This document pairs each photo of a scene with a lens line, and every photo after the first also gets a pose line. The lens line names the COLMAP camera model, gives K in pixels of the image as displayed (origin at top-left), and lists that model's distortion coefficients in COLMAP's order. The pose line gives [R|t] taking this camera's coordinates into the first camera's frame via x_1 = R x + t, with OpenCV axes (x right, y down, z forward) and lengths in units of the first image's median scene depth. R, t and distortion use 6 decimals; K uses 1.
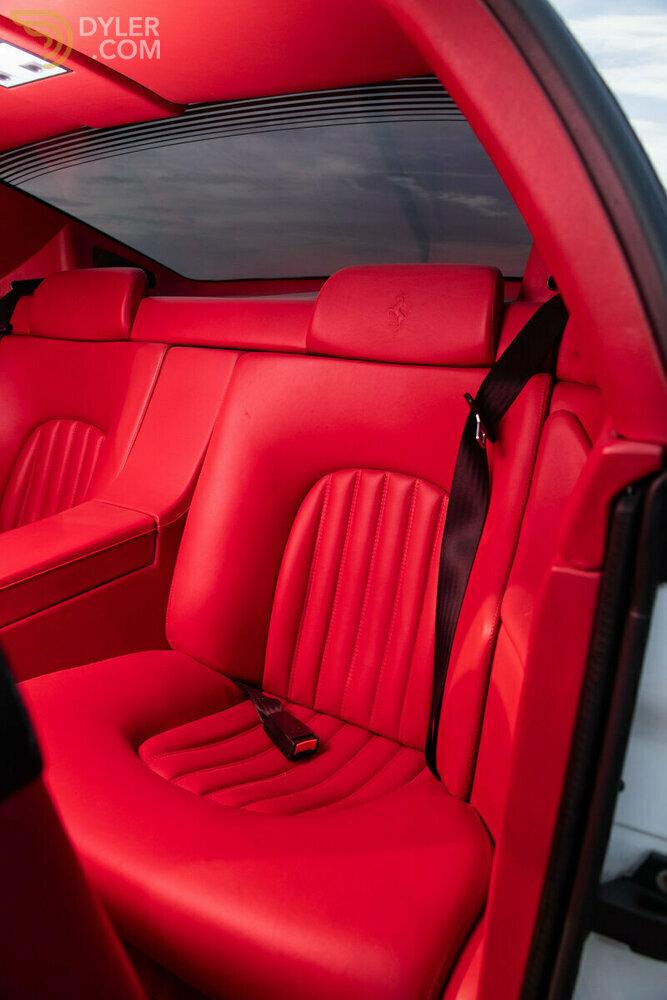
lens RADIAL K [[677.2, 0, 334.1], [0, 677.2, 499.3], [0, 0, 1]] dist [-0.003432, -0.000233]
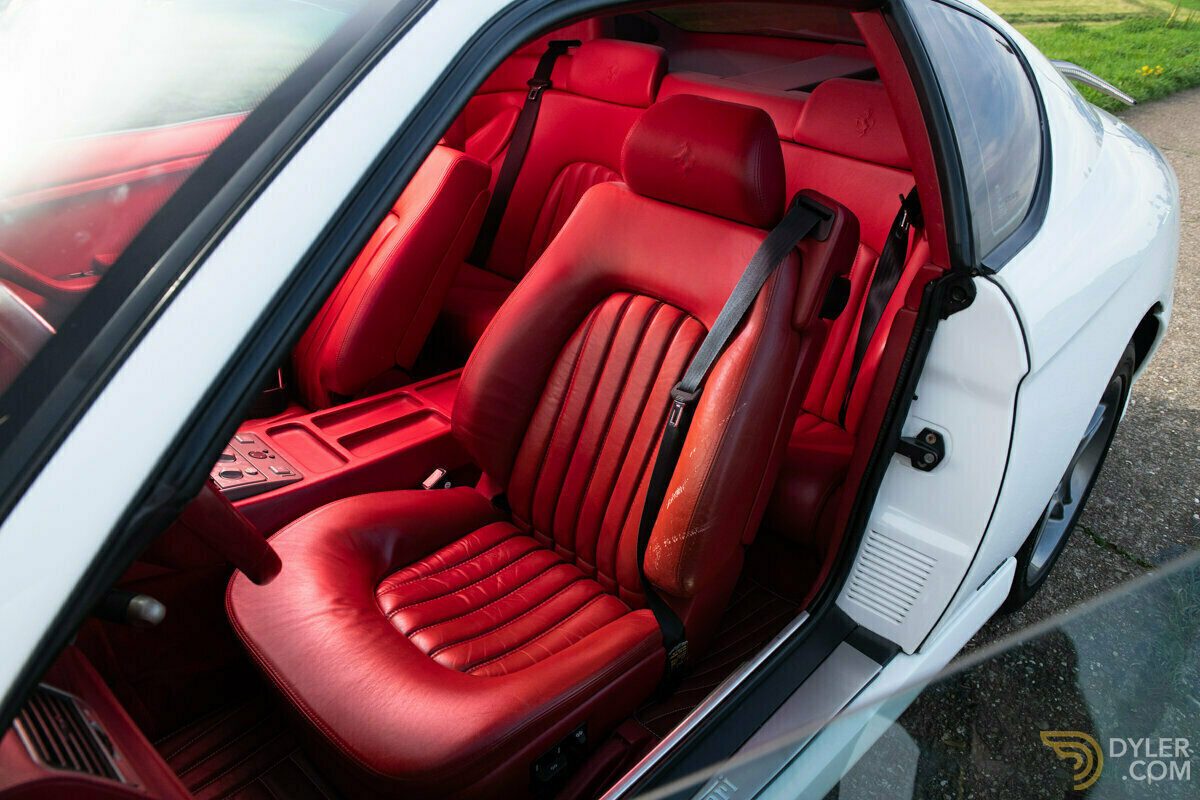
lens RADIAL K [[812.6, 0, 597.5], [0, 812.6, 399.3], [0, 0, 1]] dist [-0.003432, -0.000233]
pose [[0.977581, 0.133603, -0.162746, -0.113316], [-0.092795, 0.967171, 0.236579, -0.083918], [0.189011, -0.216173, 0.957885, -0.995798]]
